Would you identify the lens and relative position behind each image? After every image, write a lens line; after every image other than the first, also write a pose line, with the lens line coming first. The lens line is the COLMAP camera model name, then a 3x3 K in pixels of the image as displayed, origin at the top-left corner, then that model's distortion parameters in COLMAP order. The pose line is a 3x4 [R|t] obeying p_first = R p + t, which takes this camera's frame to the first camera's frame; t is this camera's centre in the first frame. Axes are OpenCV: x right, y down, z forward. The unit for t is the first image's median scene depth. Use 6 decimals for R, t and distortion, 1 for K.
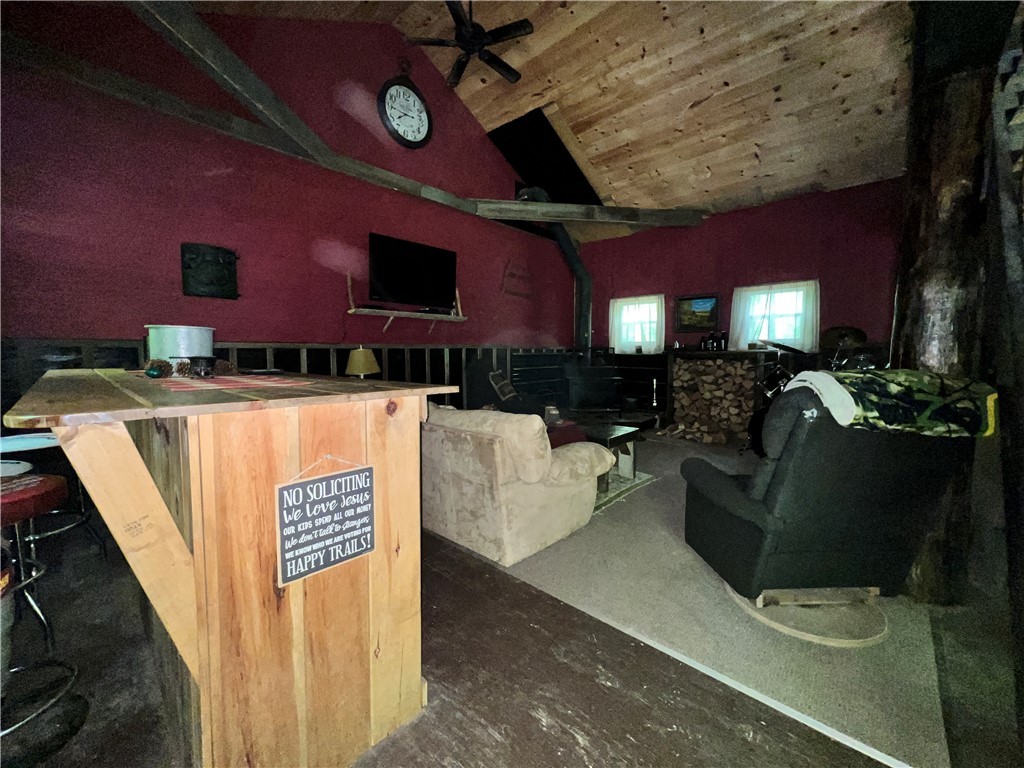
lens RADIAL K [[408.6, 0, 506.1], [0, 408.6, 385.1], [0, 0, 1]] dist [-0.002396, -0.000391]
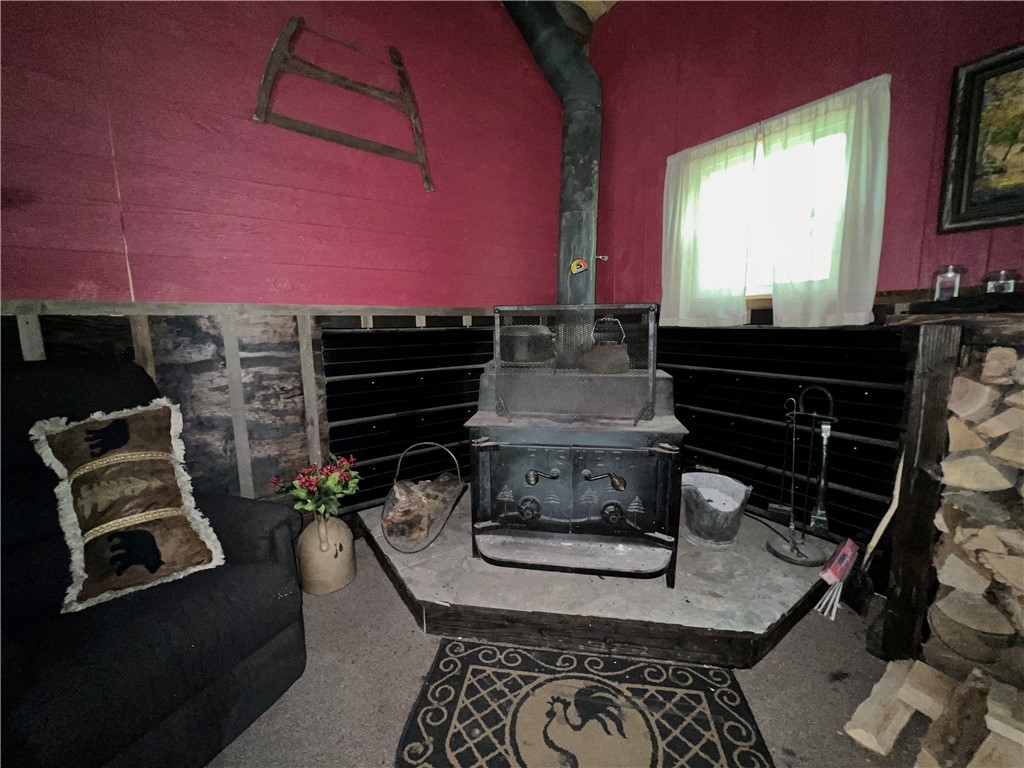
lens RADIAL K [[408.6, 0, 510.2], [0, 408.6, 382.7], [0, 0, 1]] dist [-0.002396, -0.000391]
pose [[0.976569, 0.015409, -0.214652, 0.254406], [-0.001982, 0.998035, 0.062629, -0.064175], [0.215195, -0.060736, 0.974681, 0.802924]]
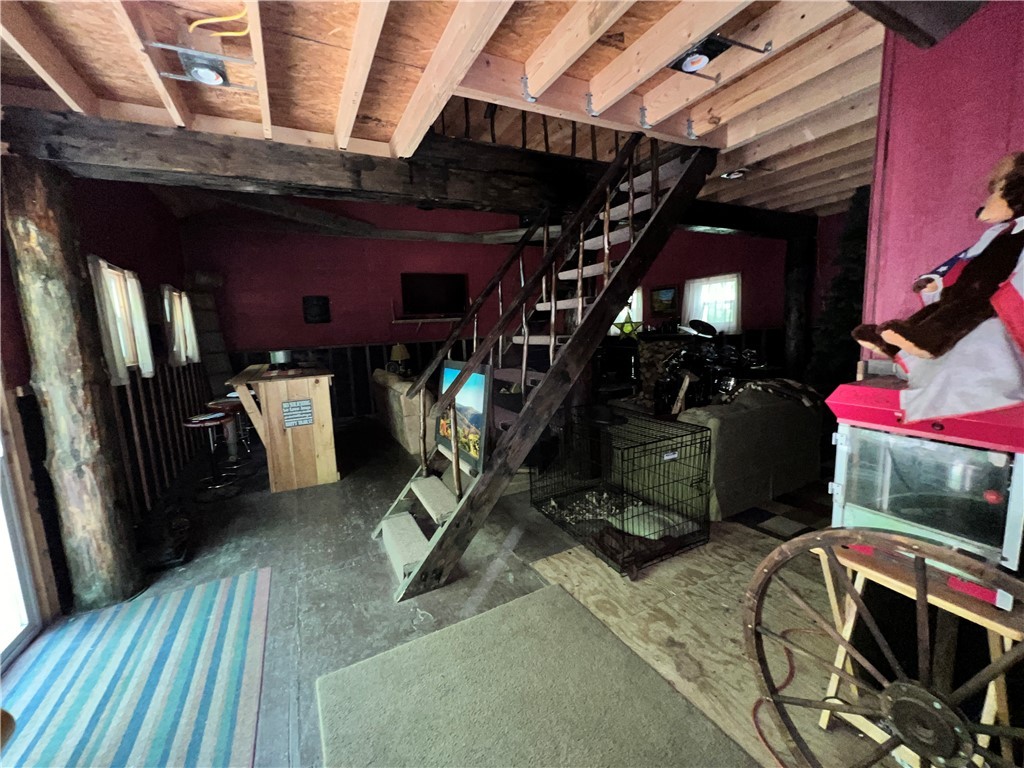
lens RADIAL K [[408.6, 0, 506.4], [0, 408.6, 381.1], [0, 0, 1]] dist [-0.002396, -0.000391]
pose [[0.942538, 0.001441, -0.334097, 0.472728], [0.019277, 0.998090, 0.058689, -0.023027], [0.333544, -0.061757, 0.940710, -0.330474]]
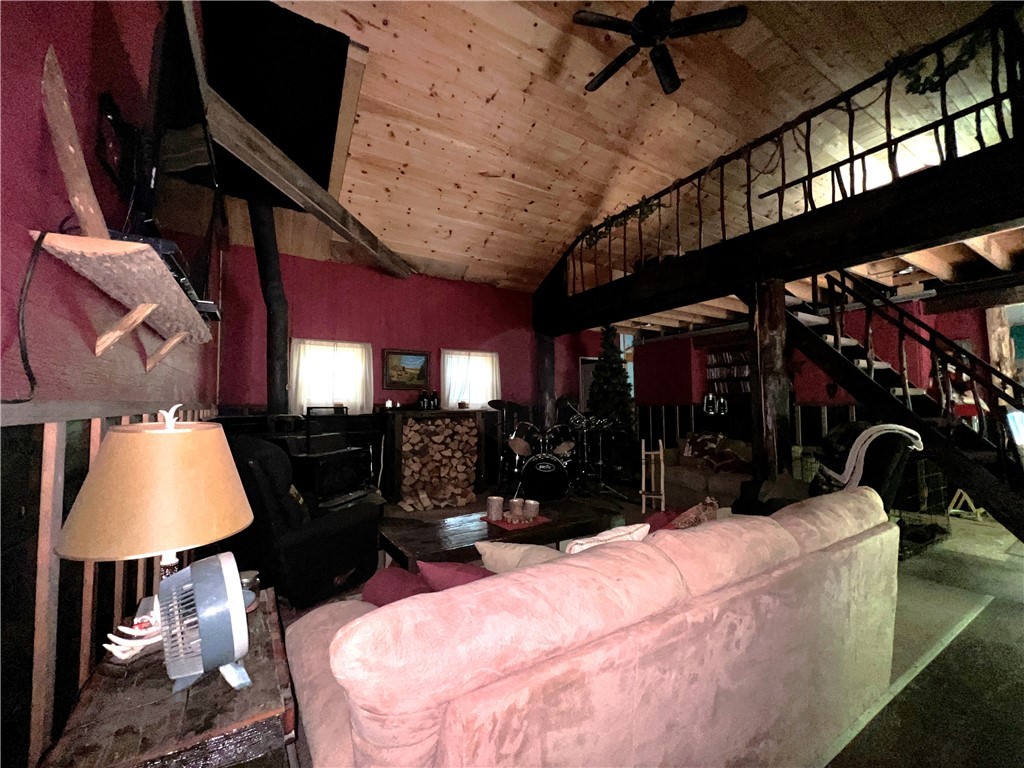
lens RADIAL K [[408.6, 0, 511.0], [0, 408.6, 383.5], [0, 0, 1]] dist [-0.002396, -0.000391]
pose [[0.272608, 0.049372, 0.960858, -0.395281], [0.081748, 0.993883, -0.074261, -0.060583], [-0.958646, 0.098792, 0.266904, 0.569906]]
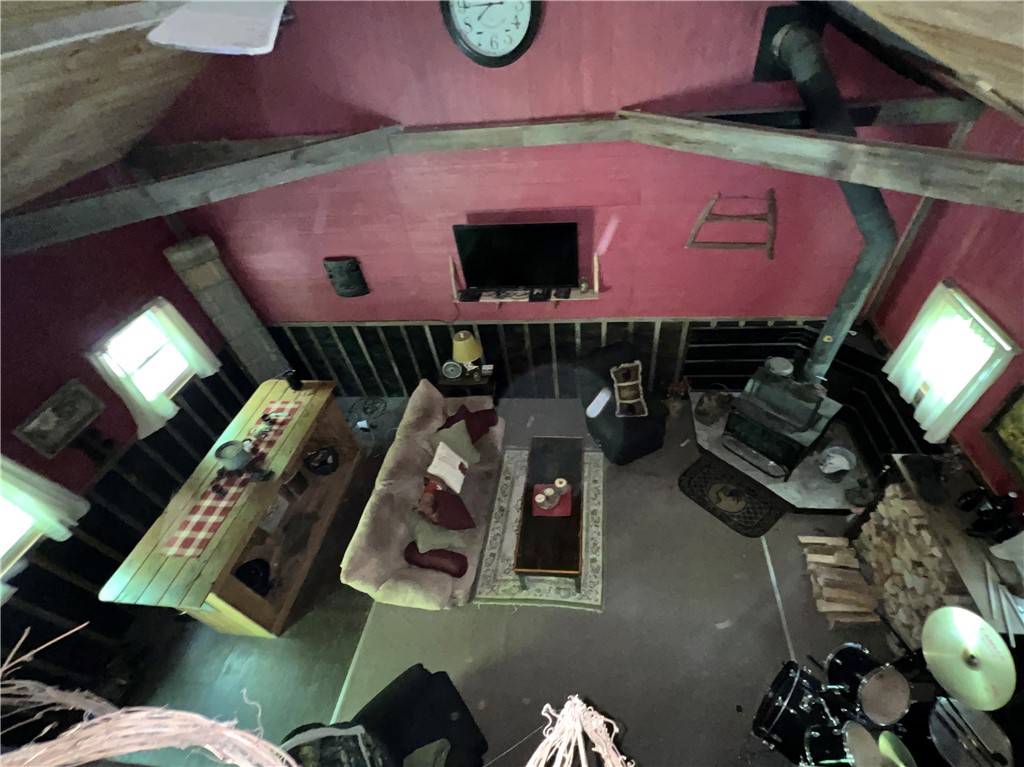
lens RADIAL K [[444.5, 0, 542.5], [0, 444.5, 428.1], [0, 0, 1]] dist [0.004945, 0.000302]
pose [[0.615879, 0.544789, -0.569121, 0.443269], [0.008391, 0.717804, 0.696195, -0.560655], [0.787796, -0.433547, 0.437509, 0.412159]]
